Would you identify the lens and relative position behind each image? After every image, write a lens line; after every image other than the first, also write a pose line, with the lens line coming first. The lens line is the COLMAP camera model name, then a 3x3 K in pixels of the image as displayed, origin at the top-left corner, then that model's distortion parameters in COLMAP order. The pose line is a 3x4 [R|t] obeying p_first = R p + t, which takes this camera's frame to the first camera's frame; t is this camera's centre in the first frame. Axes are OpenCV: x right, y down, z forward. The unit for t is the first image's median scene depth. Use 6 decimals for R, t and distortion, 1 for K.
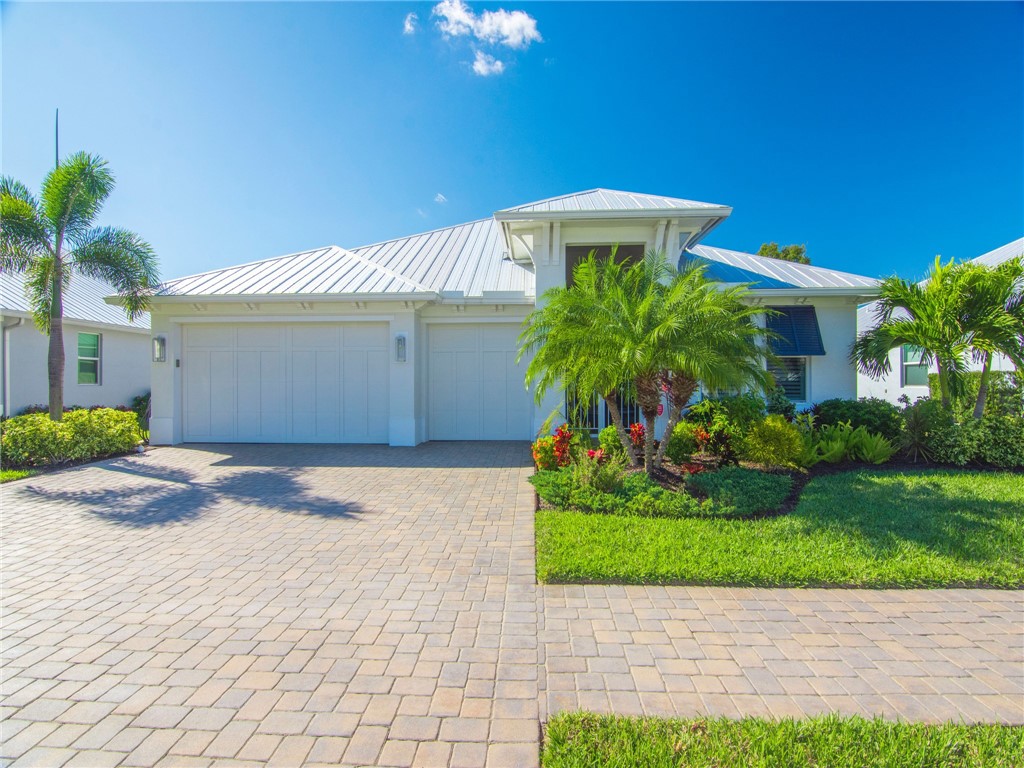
lens RADIAL K [[502.8, 0, 510.3], [0, 502.8, 378.7], [0, 0, 1]] dist [-0.001964, 0.001386]
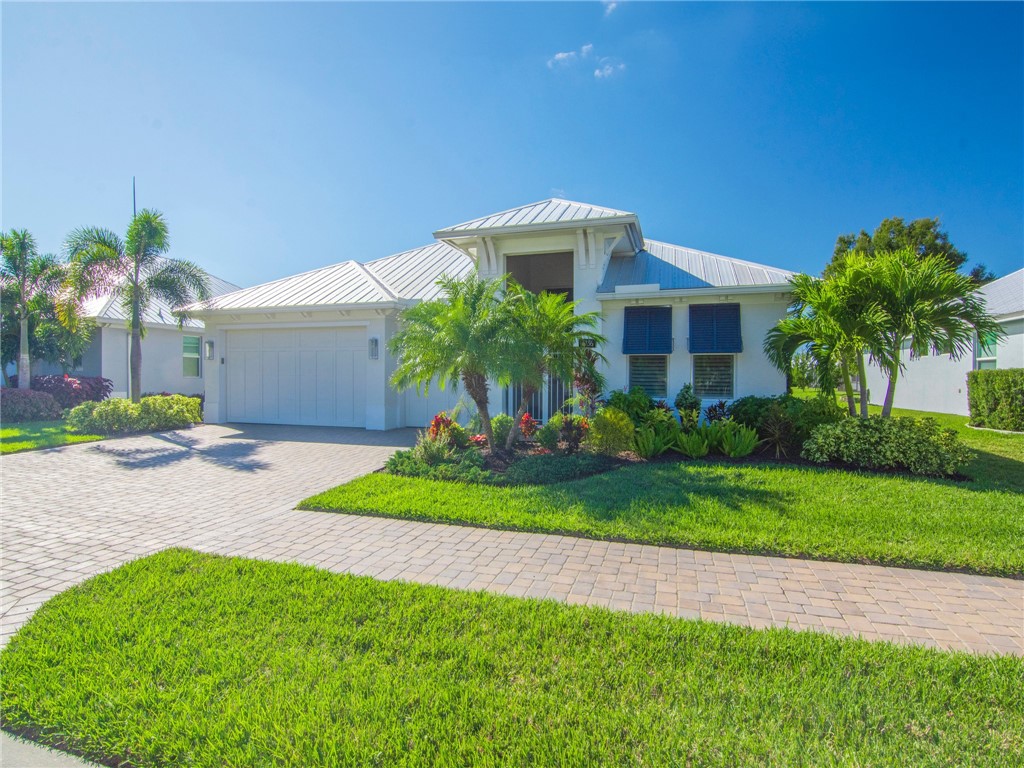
lens RADIAL K [[527.4, 0, 513.4], [0, 527.4, 384.2], [0, 0, 1]] dist [0.002545, -0.000219]
pose [[0.969397, 0.009938, -0.245297, 0.441032], [-0.005248, 0.999791, 0.019765, -0.001750], [0.245442, -0.017873, 0.969246, -0.148092]]
